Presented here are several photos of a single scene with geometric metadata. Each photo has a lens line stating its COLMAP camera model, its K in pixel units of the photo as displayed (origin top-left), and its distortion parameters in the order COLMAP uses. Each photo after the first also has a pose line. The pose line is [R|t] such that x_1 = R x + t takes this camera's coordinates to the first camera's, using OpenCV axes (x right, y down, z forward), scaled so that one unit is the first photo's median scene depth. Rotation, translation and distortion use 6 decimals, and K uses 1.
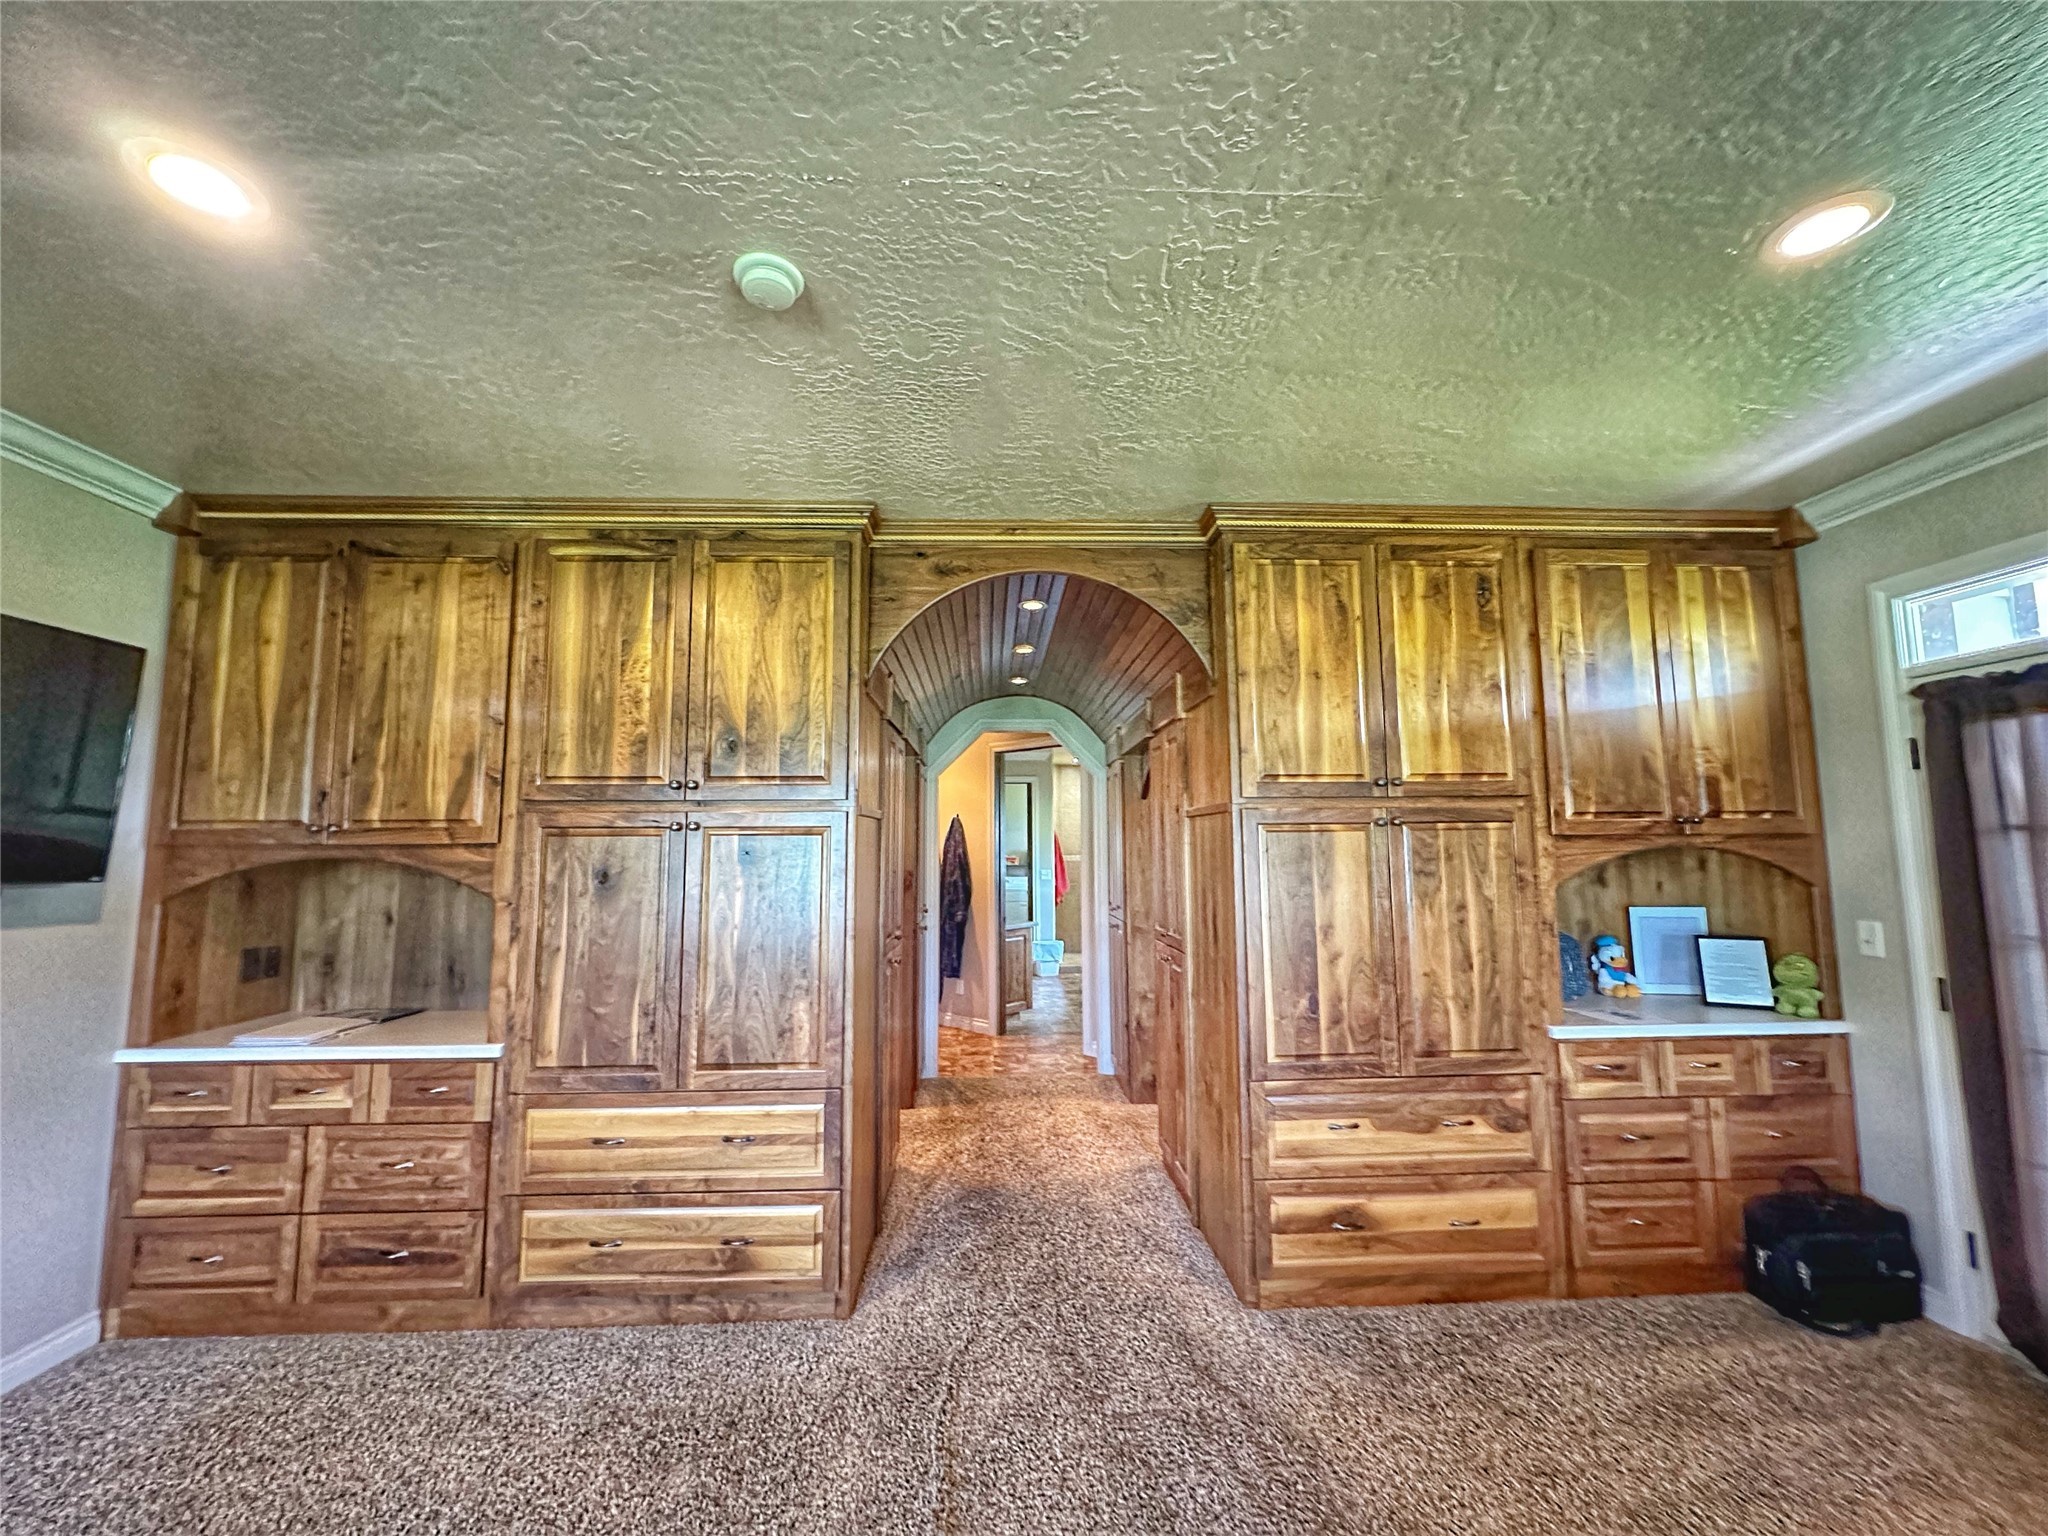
lens RADIAL K [[817.4, 0, 1024.2], [0, 817.4, 770.7], [0, 0, 1]] dist [-0.002469, 0.000666]
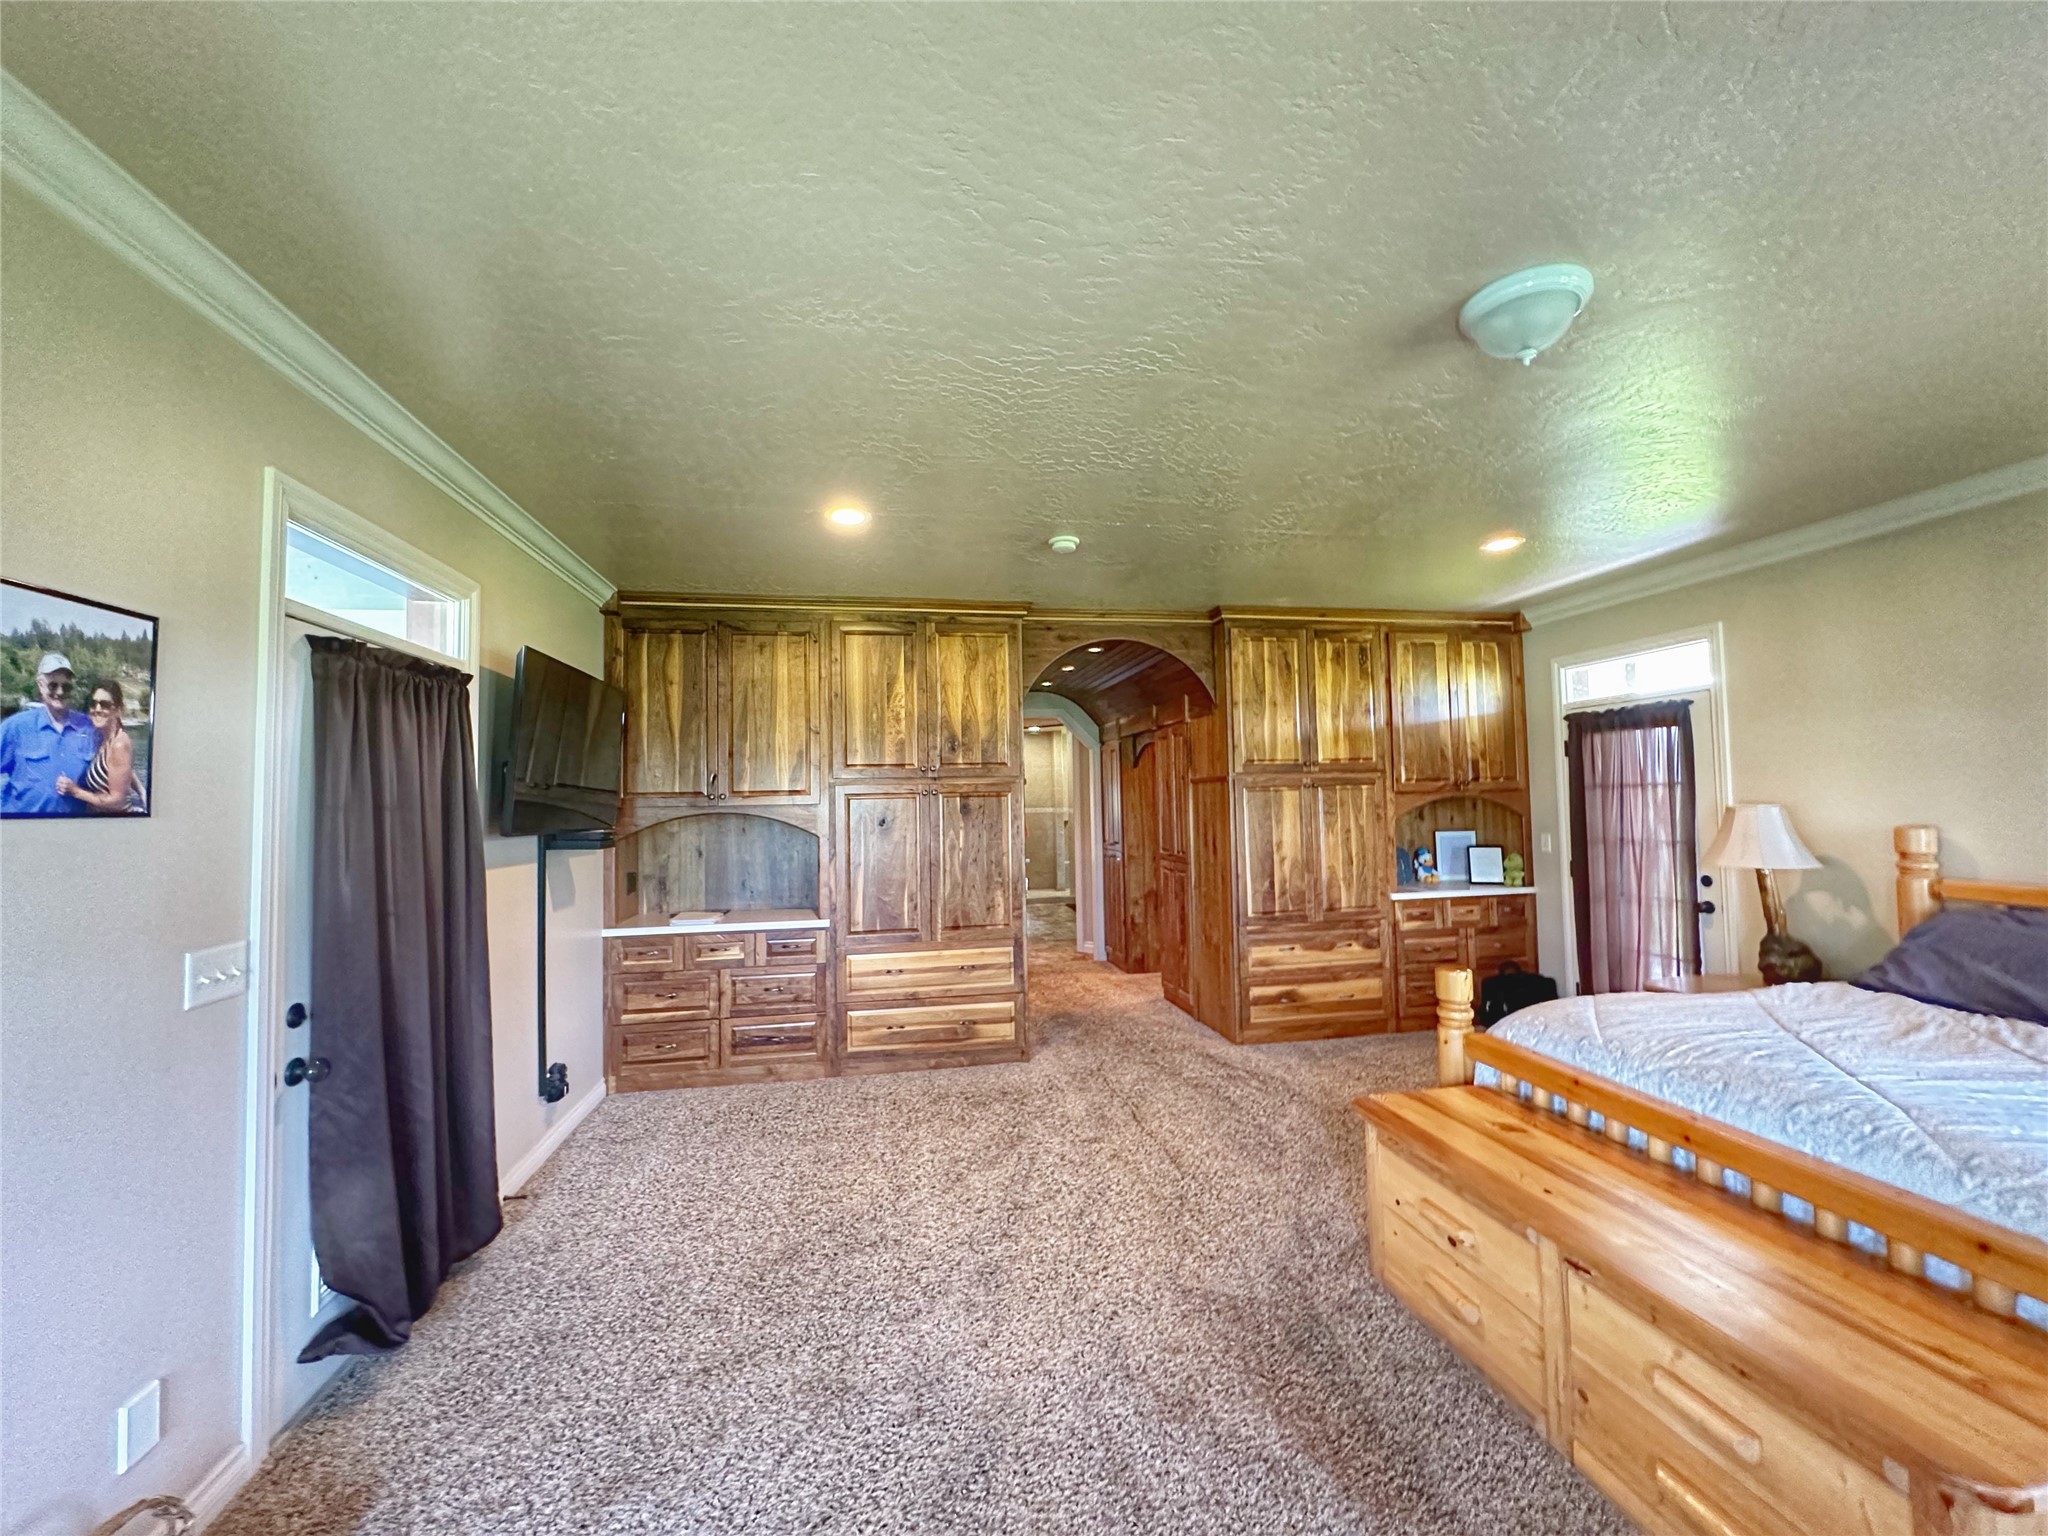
lens RADIAL K [[817.4, 0, 1024.8], [0, 817.4, 769.8], [0, 0, 1]] dist [-0.002469, 0.000666]
pose [[0.989840, -0.007908, 0.141963, -0.453635], [0.000051, 0.998471, 0.055270, -0.074050], [-0.142183, -0.054701, 0.988328, -0.721712]]
